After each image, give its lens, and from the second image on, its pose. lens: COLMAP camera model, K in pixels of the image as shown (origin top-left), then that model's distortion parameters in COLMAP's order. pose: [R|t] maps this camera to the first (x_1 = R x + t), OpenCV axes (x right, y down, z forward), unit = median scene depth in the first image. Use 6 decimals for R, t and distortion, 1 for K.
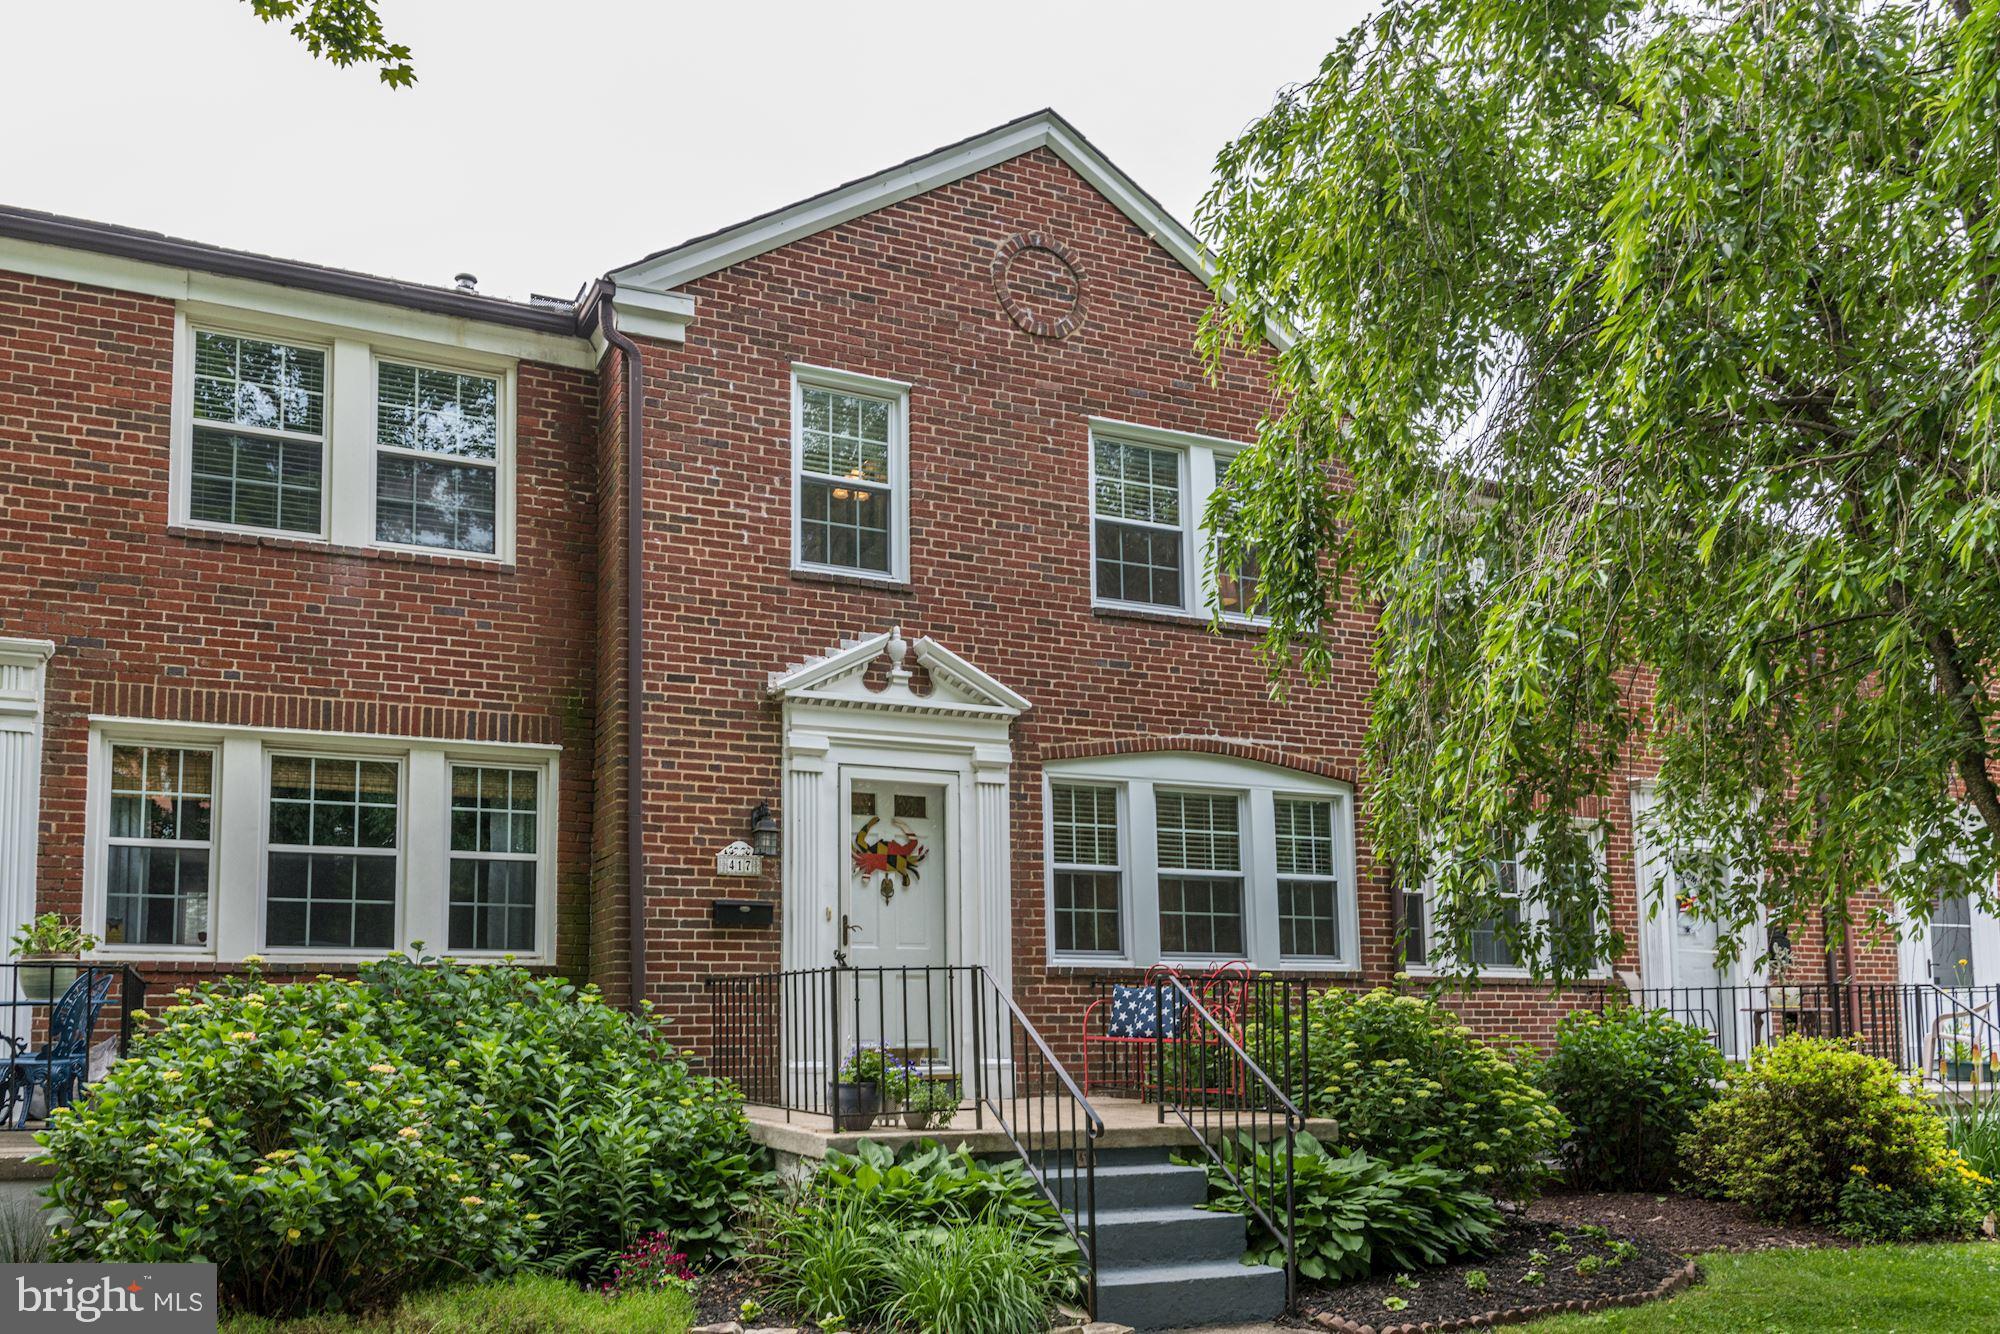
lens RADIAL K [[2426.5, 0, 1000.0], [0, 2426.5, 667.0], [0, 0, 1]] dist [0.172417, -0.730586]
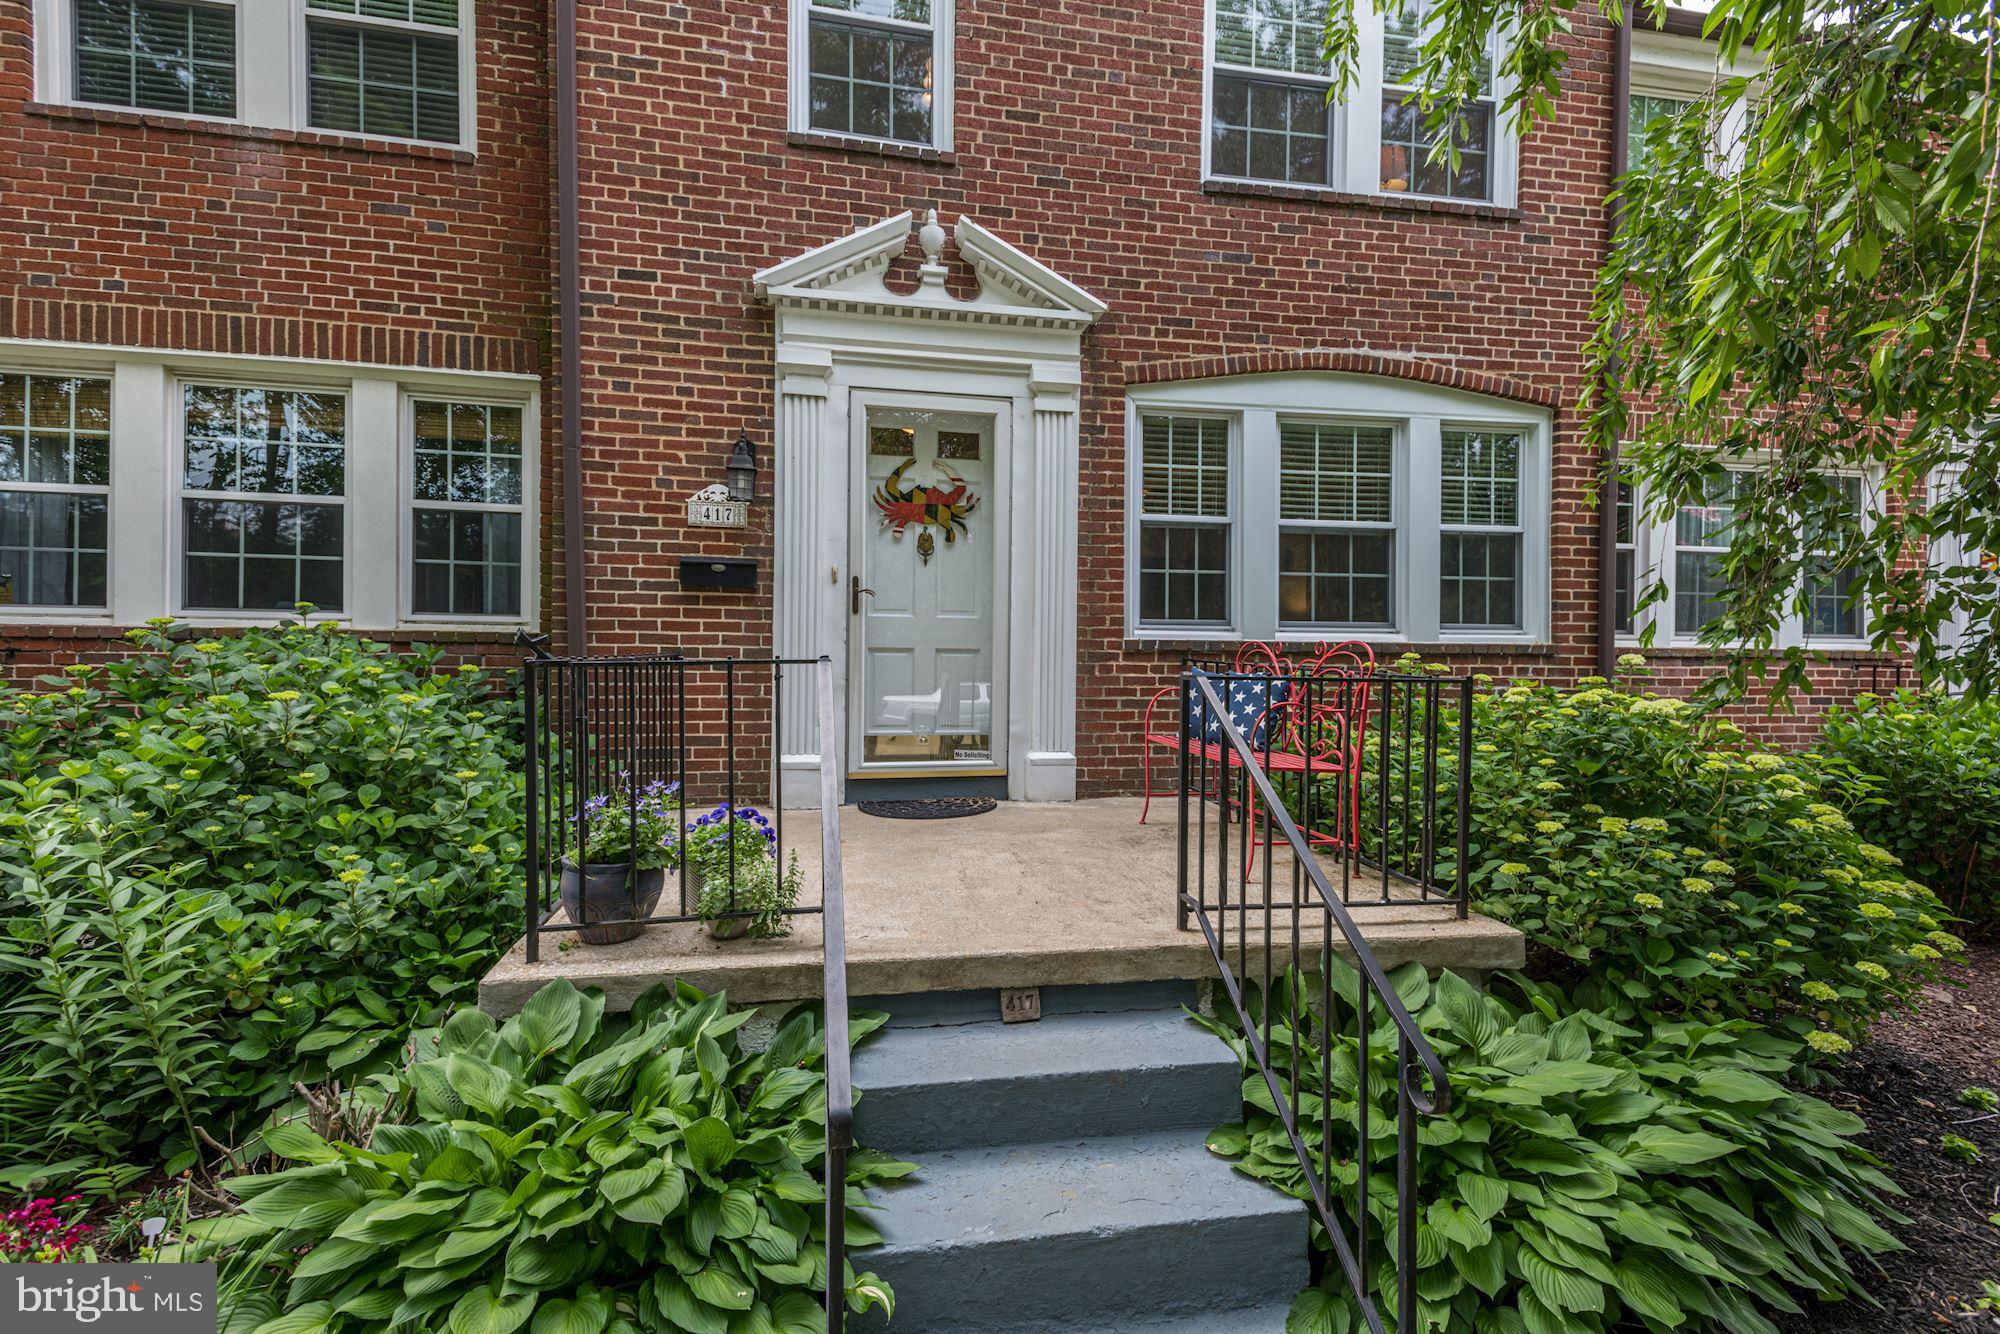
lens RADIAL K [[1103.2, 0, 1000.0], [0, 1103.2, 667.0], [0, 0, 1]] dist [0.116957, -0.074374]
pose [[0.961368, 0.018126, -0.274669, 0.082962], [0.028930, 0.985650, 0.166304, 0.071067], [0.273742, -0.167825, 0.947048, 0.651641]]
